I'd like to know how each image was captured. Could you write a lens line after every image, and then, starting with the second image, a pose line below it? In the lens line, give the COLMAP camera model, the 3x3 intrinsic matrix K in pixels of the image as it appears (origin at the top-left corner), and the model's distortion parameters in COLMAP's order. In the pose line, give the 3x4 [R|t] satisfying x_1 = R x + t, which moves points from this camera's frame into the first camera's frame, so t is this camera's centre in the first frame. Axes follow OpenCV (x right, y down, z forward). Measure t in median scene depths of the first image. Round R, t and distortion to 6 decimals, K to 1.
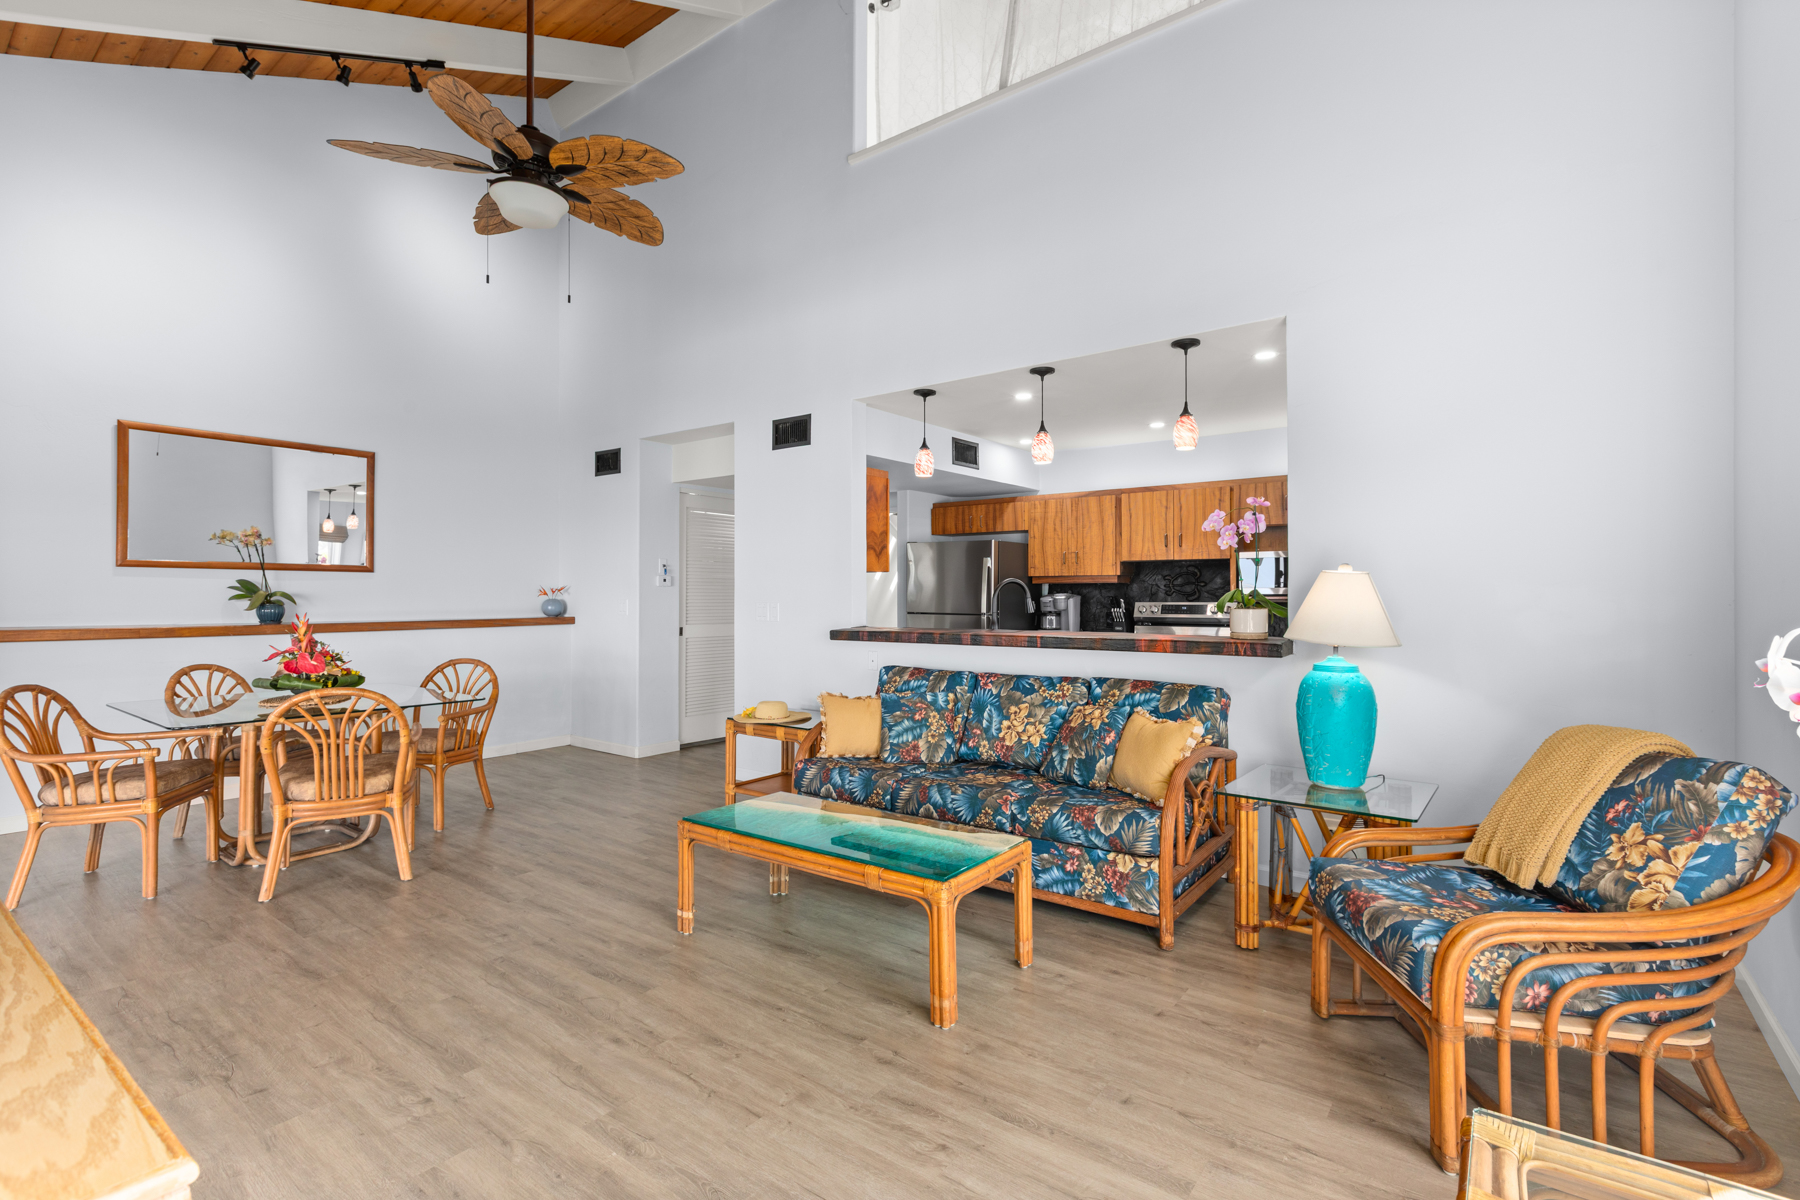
lens RADIAL K [[856.4, 0, 910.2], [0, 856.4, 593.8], [0, 0, 1]] dist [-0.000543, -0.000726]
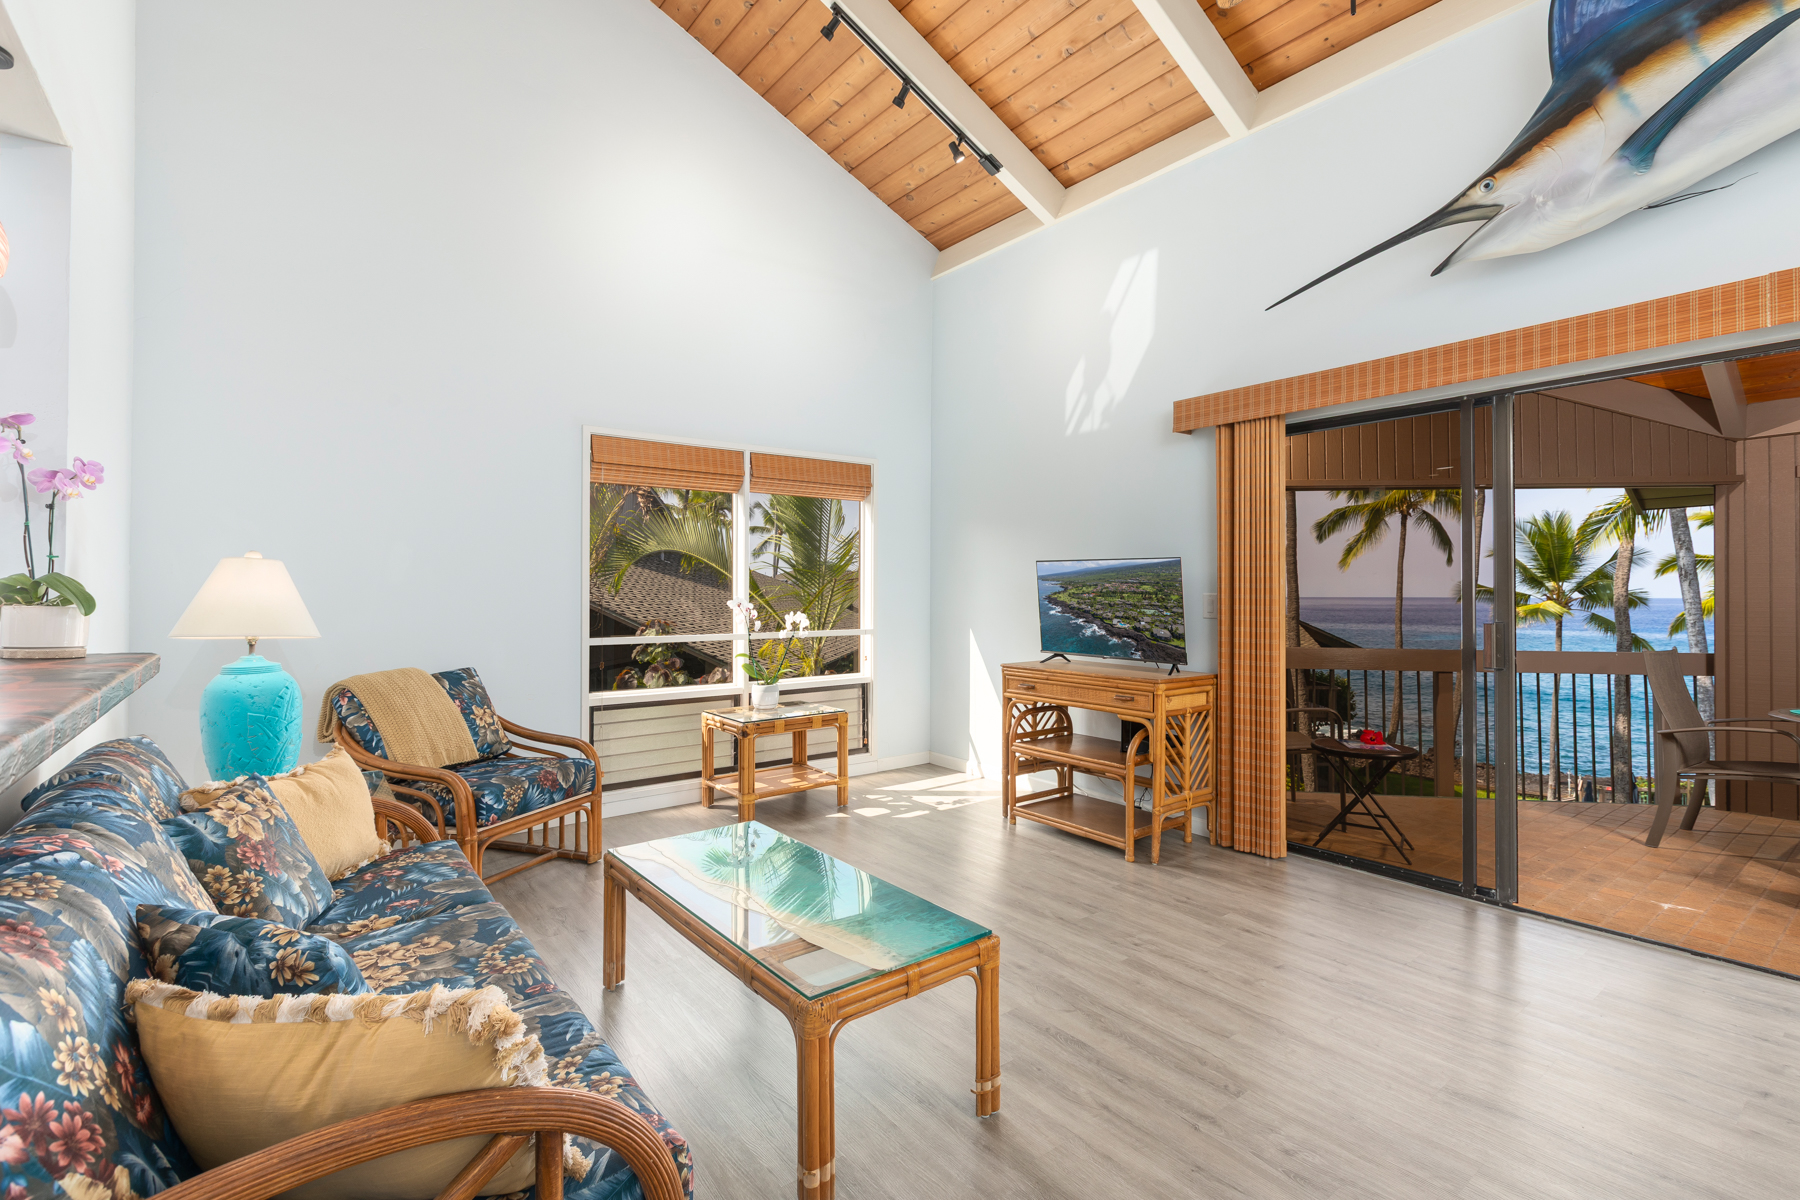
lens RADIAL K [[807.4, 0, 902.6], [0, 807.4, 569.6], [0, 0, 1]] dist [-0.000207, -0.000150]
pose [[-0.967684, 0.008888, 0.252010, -0.272925], [0.000382, 0.999429, -0.033780, 0.009298], [-0.252167, -0.032592, -0.967135, 1.231232]]
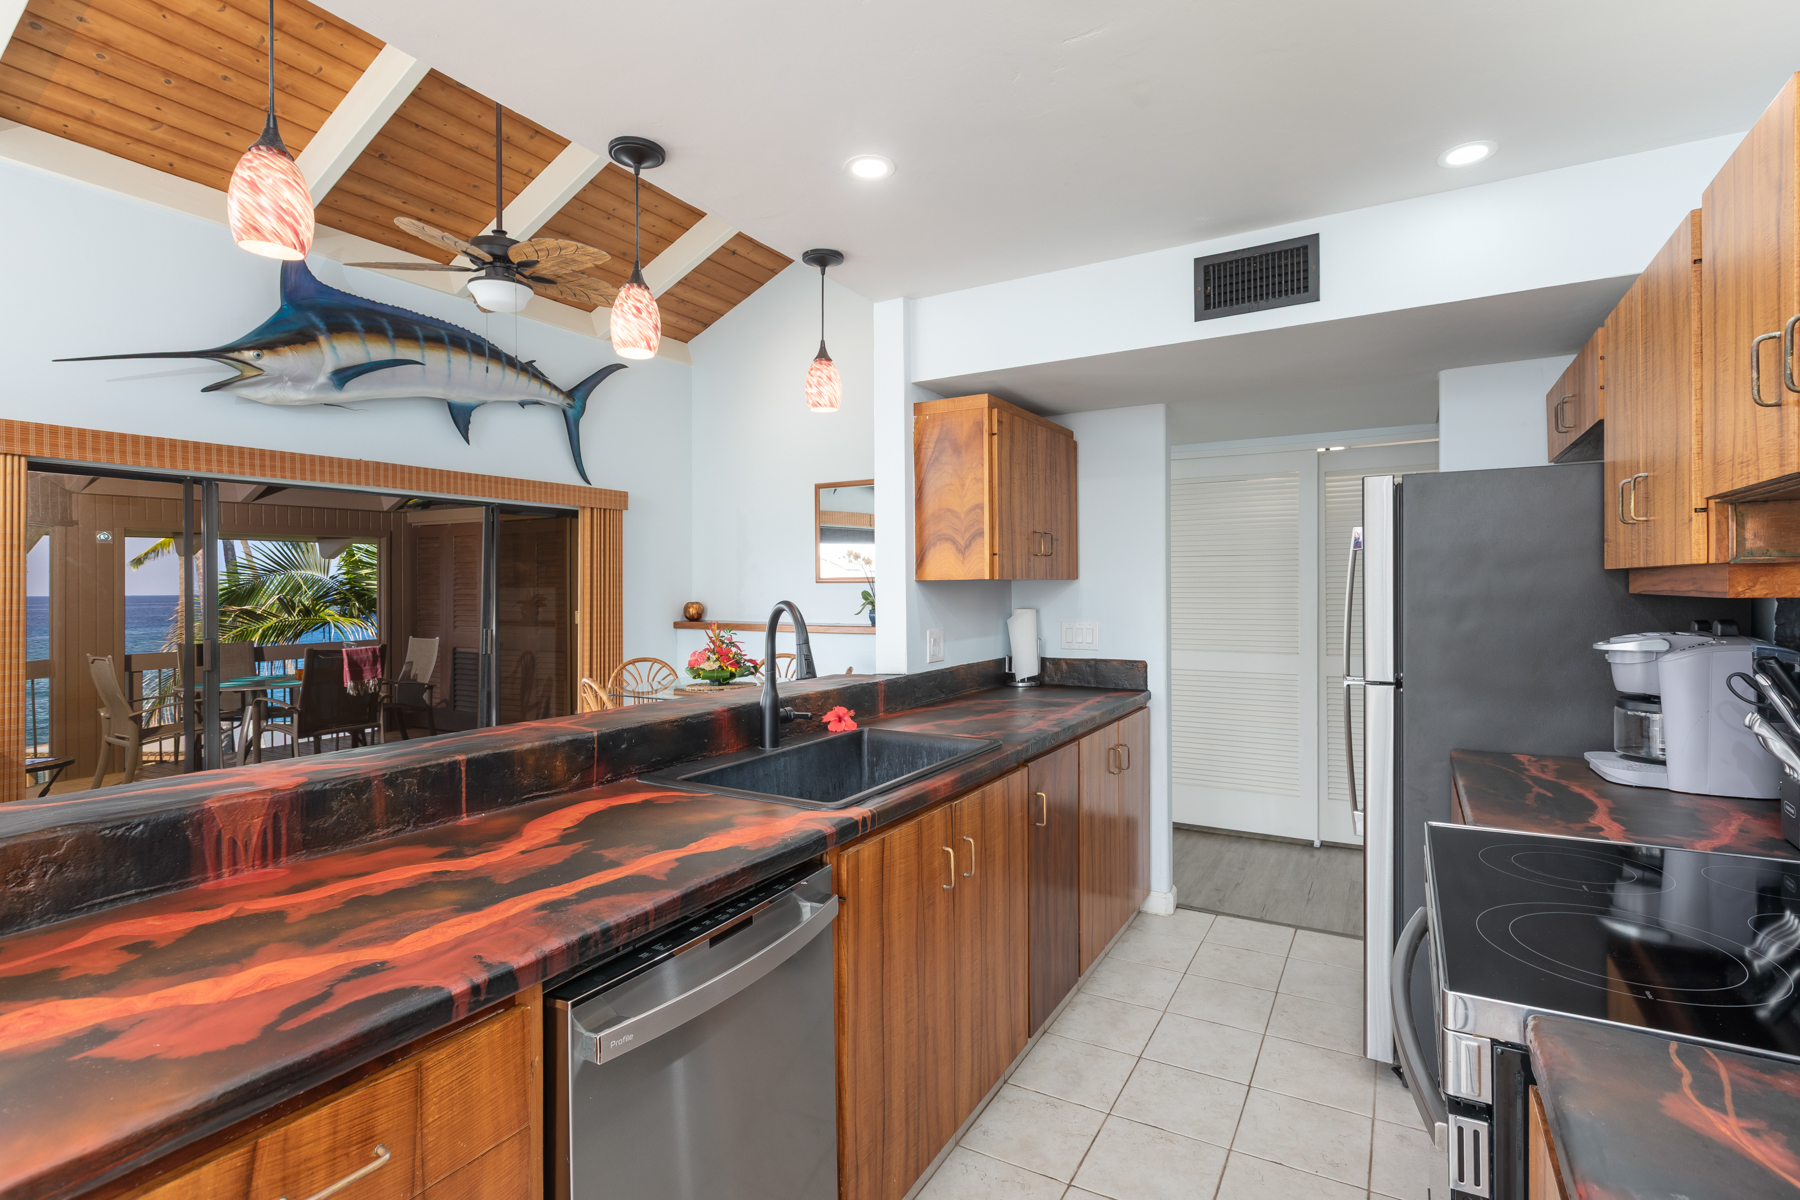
lens RADIAL K [[856.4, 0, 910.2], [0, 856.4, 593.8], [0, 0, 1]] dist [-0.000543, -0.000726]
pose [[0.114234, 0.005622, -0.993438, 0.668947], [0.010798, 0.999918, 0.006900, -0.026505], [0.993395, -0.011516, 0.114164, 1.161333]]
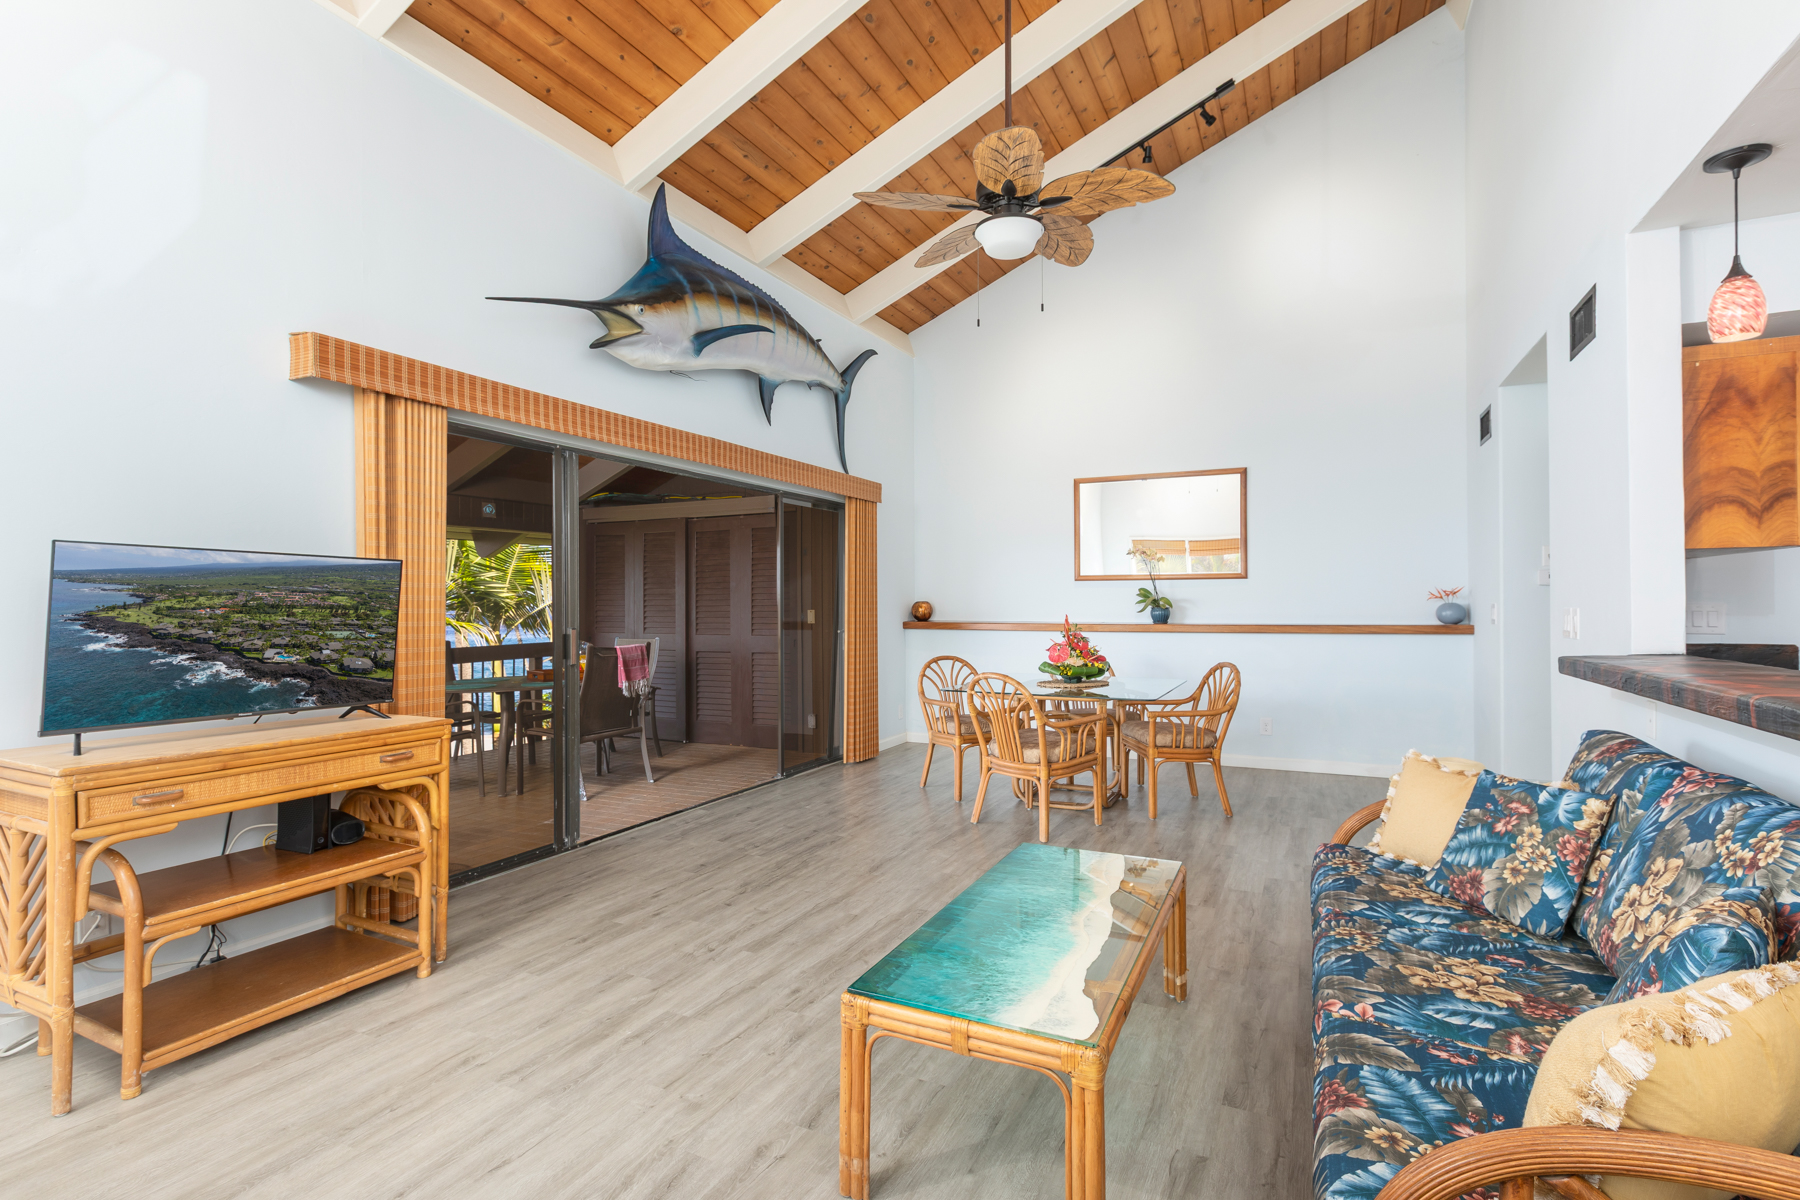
lens RADIAL K [[815.2, 0, 900.0], [0, 815.2, 600.0], [0, 0, 1]] dist [-0.000556, -0.000343]
pose [[0.175920, -0.005510, -0.984389, 0.433183], [0.006497, 0.999969, -0.004436, 0.004920], [0.984383, -0.005615, 0.175951, 0.549040]]
